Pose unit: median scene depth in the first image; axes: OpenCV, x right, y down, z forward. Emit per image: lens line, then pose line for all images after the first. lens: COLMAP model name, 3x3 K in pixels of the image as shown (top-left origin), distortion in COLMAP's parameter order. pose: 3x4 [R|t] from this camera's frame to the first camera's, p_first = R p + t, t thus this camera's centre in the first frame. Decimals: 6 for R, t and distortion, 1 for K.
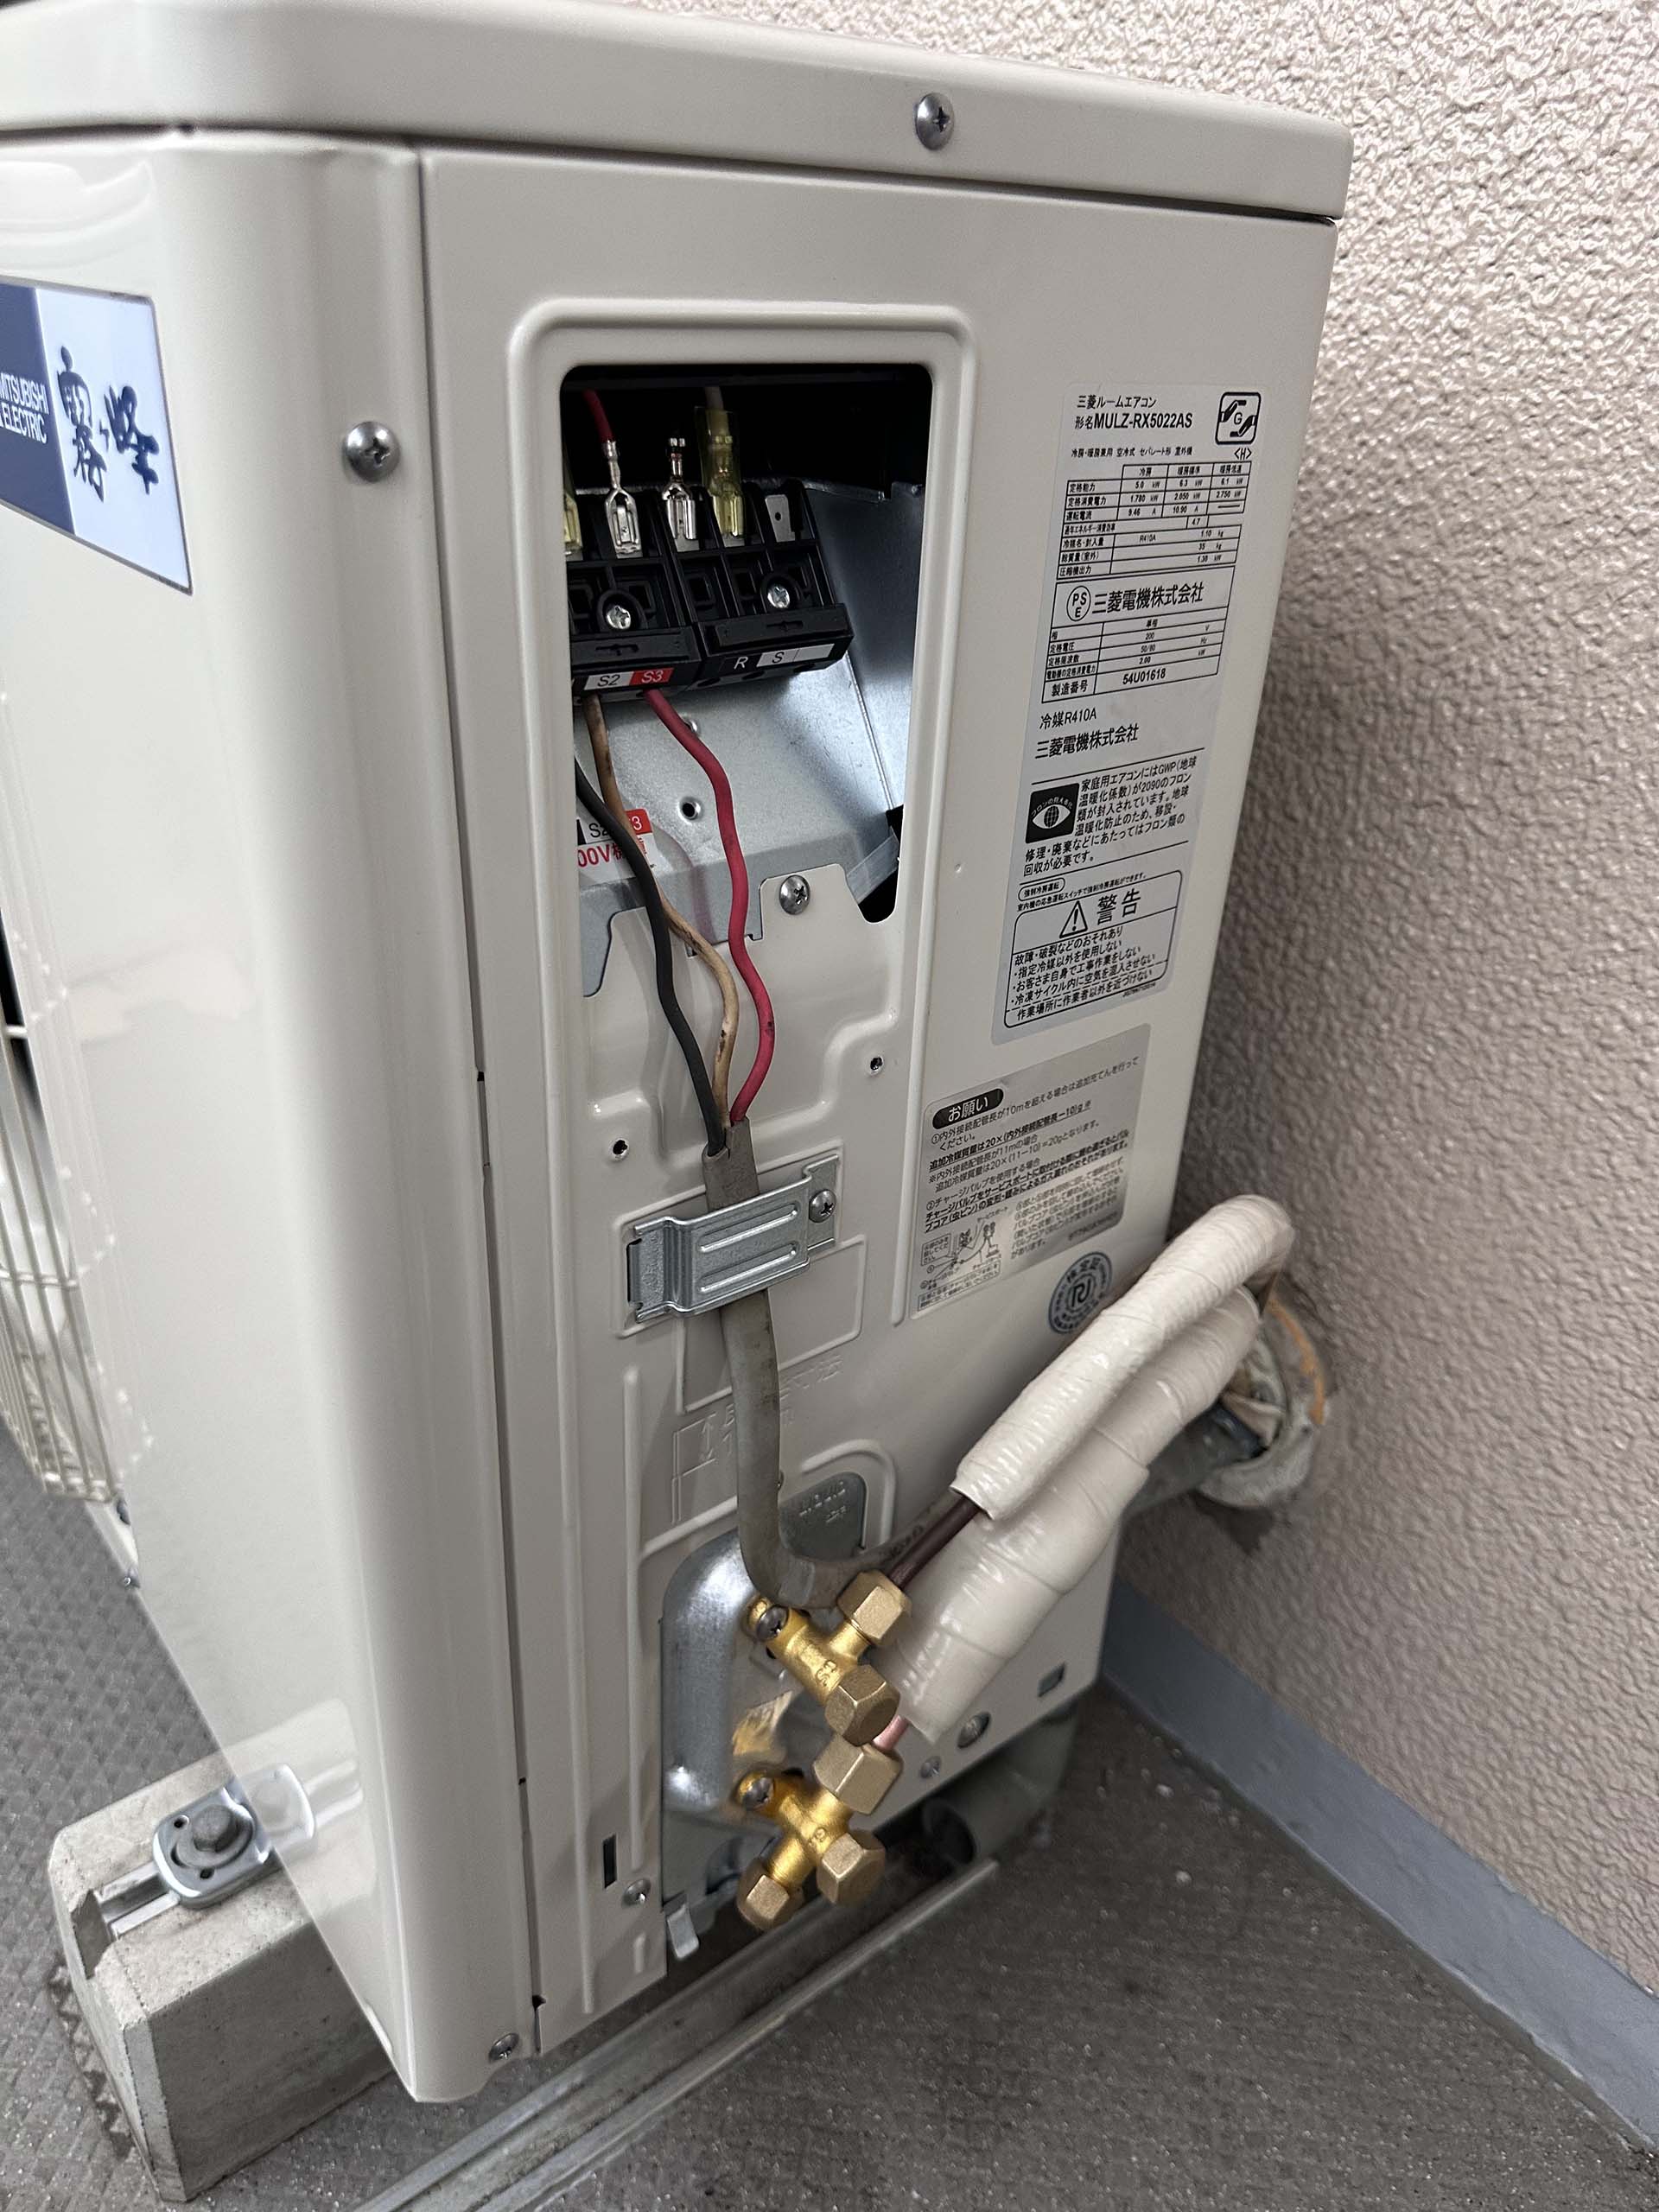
lens RADIAL K [[1590.6, 0, 829.8], [0, 1590.6, 1096.4], [0, 0, 1]] dist [0.004628, -0.016685]
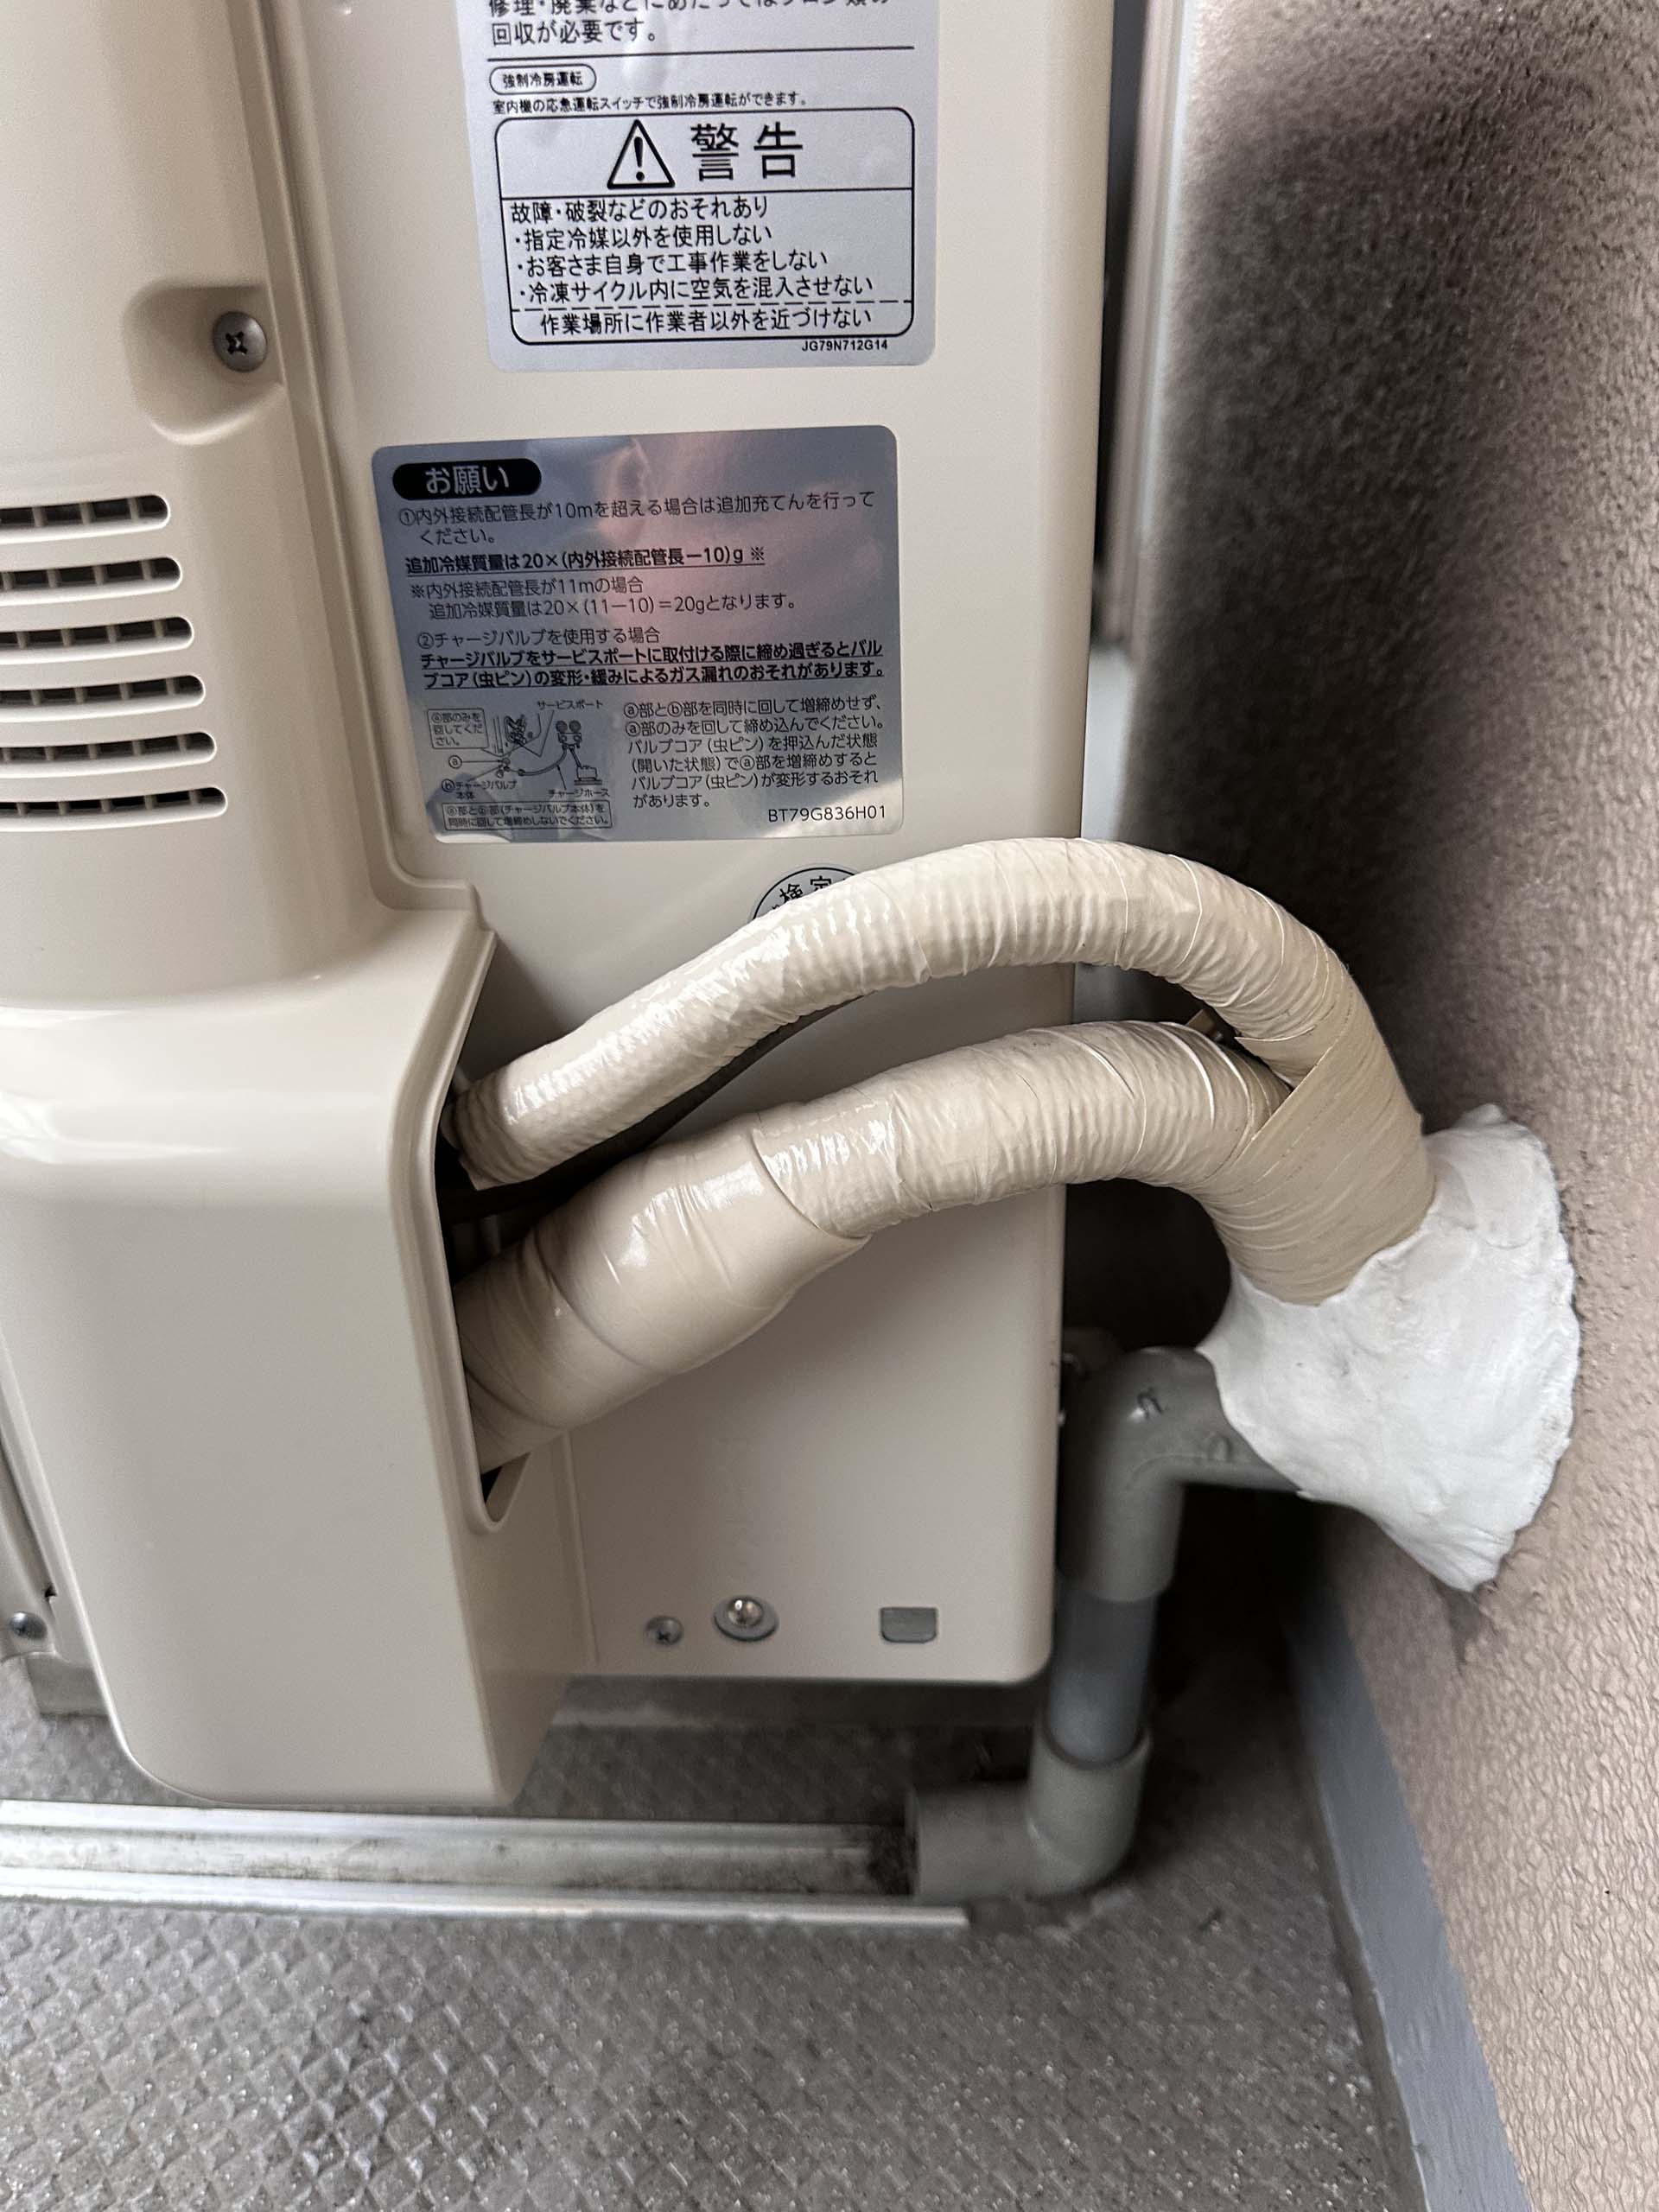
lens RADIAL K [[1657.5, 0, 835.5], [0, 1657.5, 1120.0], [0, 0, 1]] dist [-0.009371, -0.008441]
pose [[0.749670, 0.244673, -0.614923, 0.679654], [-0.251748, 0.964729, 0.076945, 0.170133], [0.612061, 0.097123, 0.784824, 0.602486]]
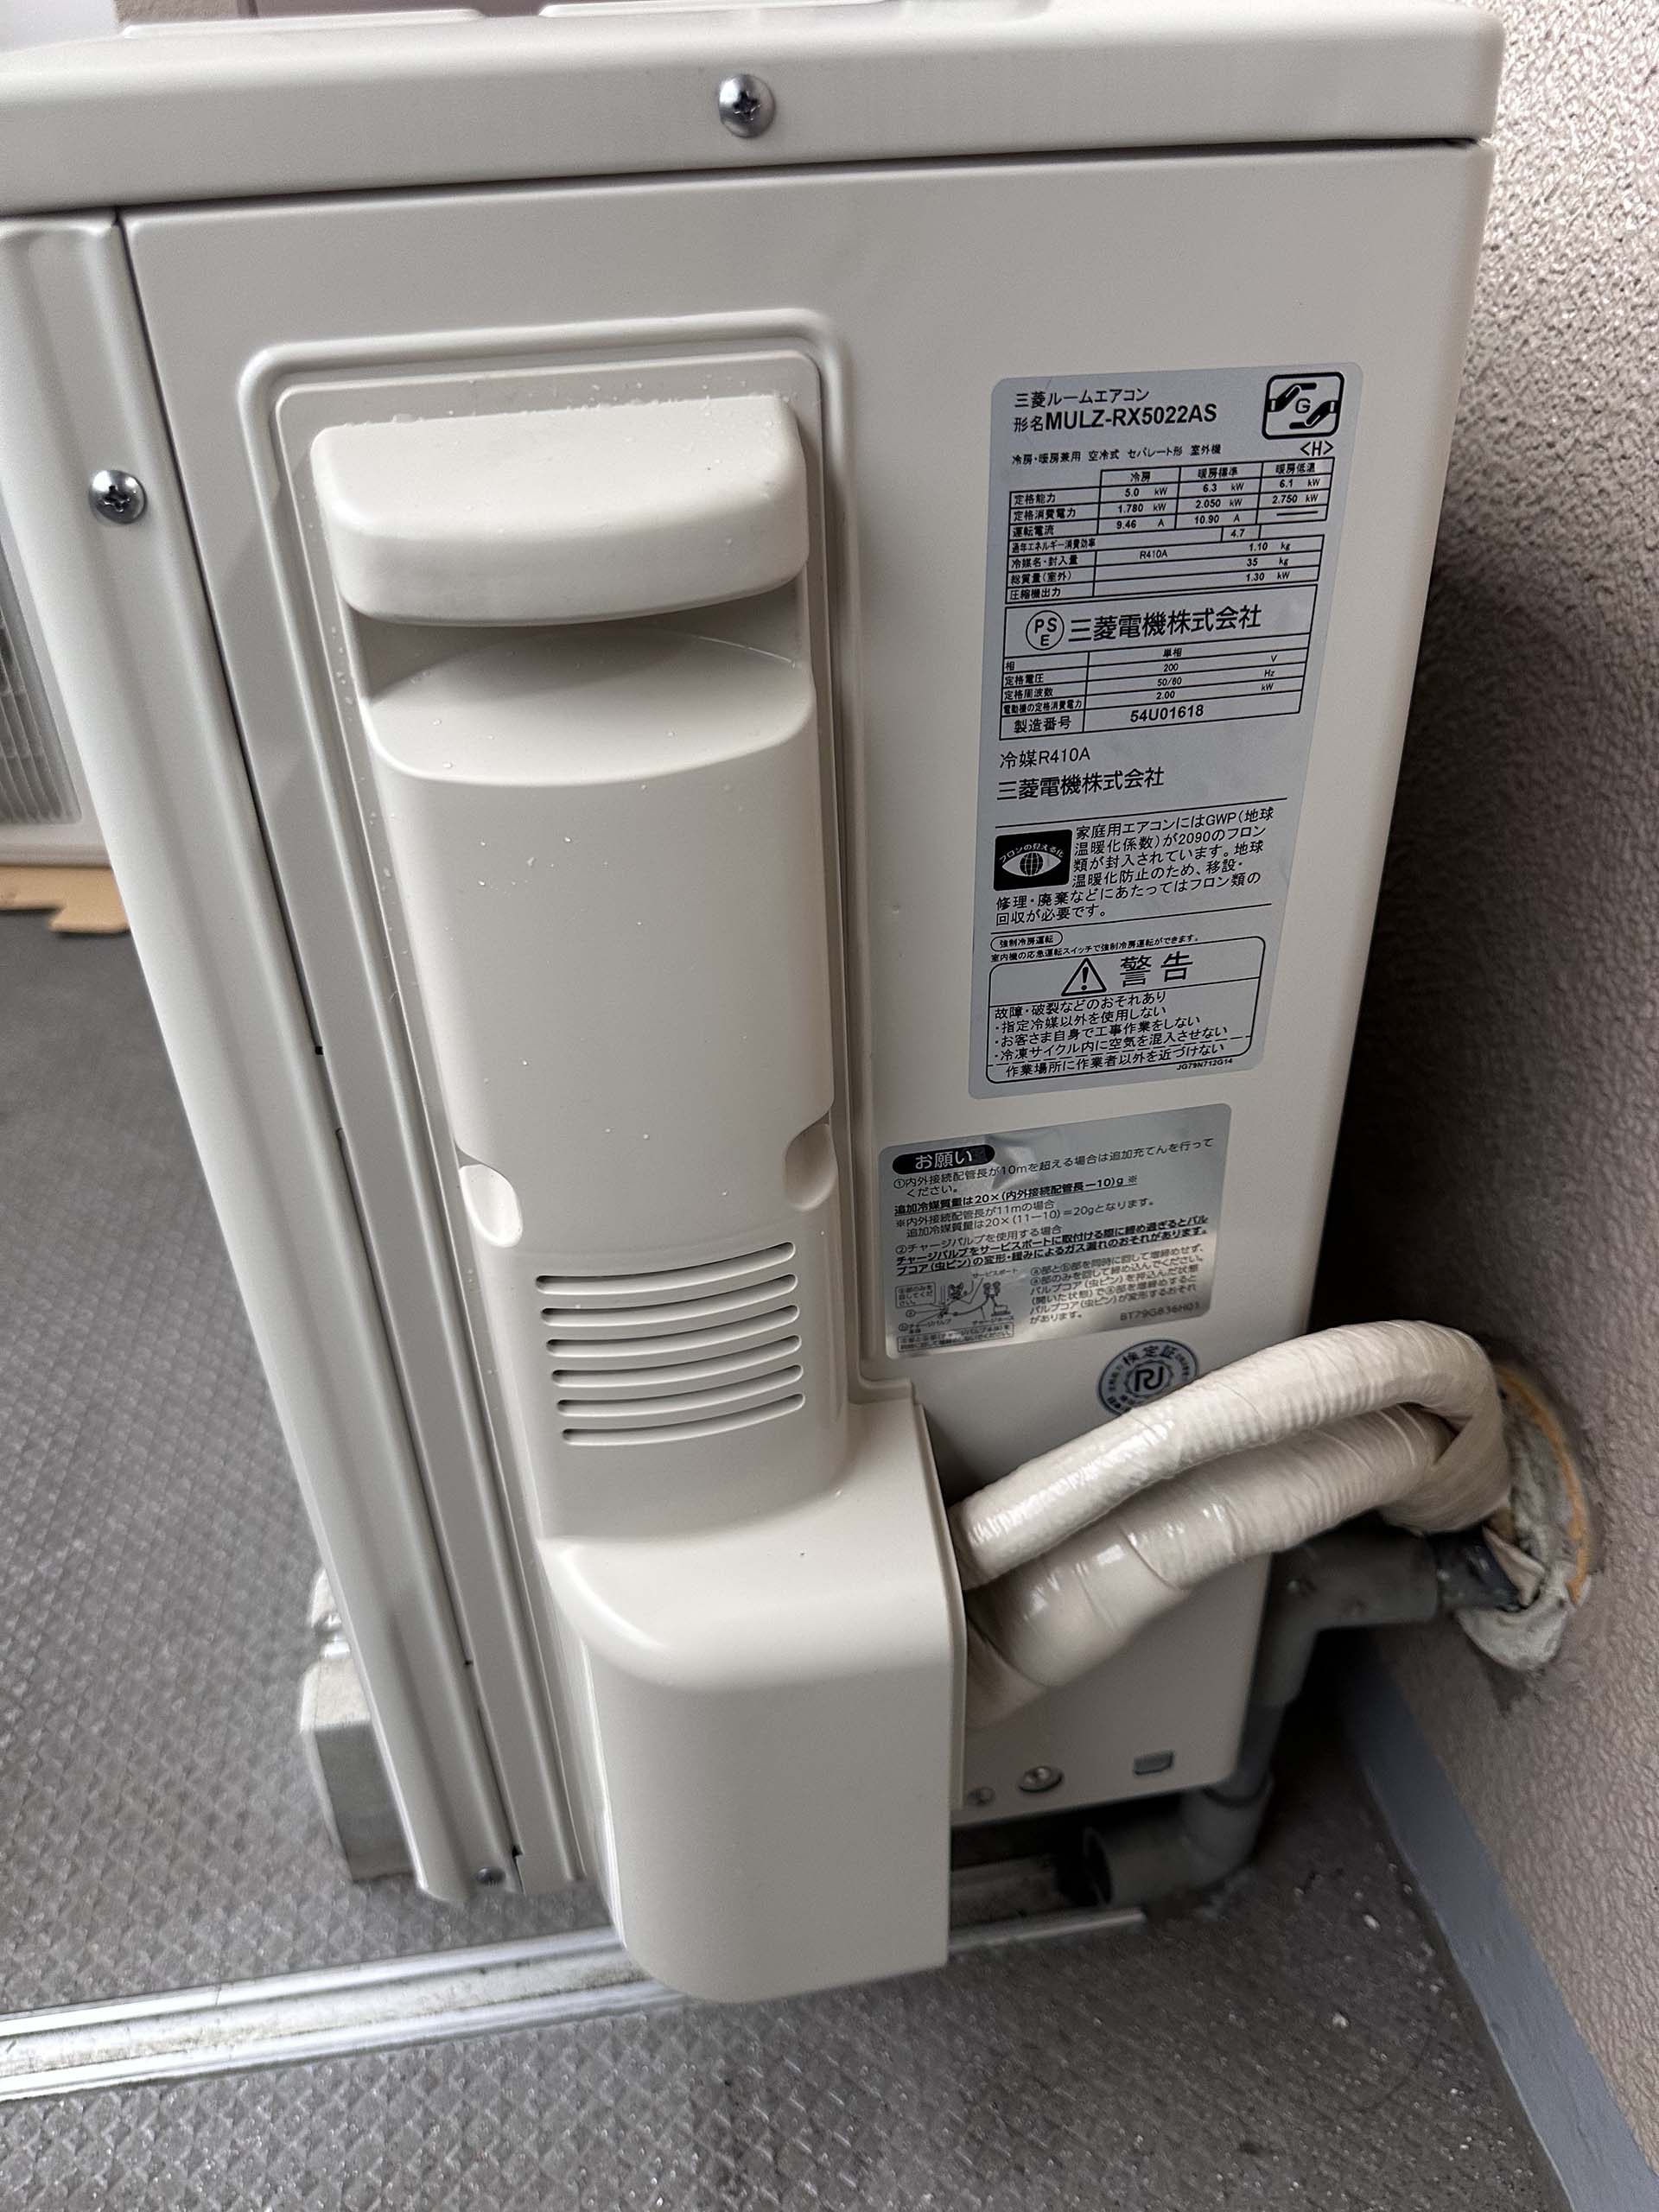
lens RADIAL K [[1661.0, 0, 829.5], [0, 1661.0, 1106.0], [0, 0, 1]] dist [0.003876, -0.011412]
pose [[0.867164, 0.213964, -0.449718, 0.461355], [-0.165974, 0.975545, 0.144099, -0.152023], [0.469552, -0.050316, 0.881470, 0.127689]]
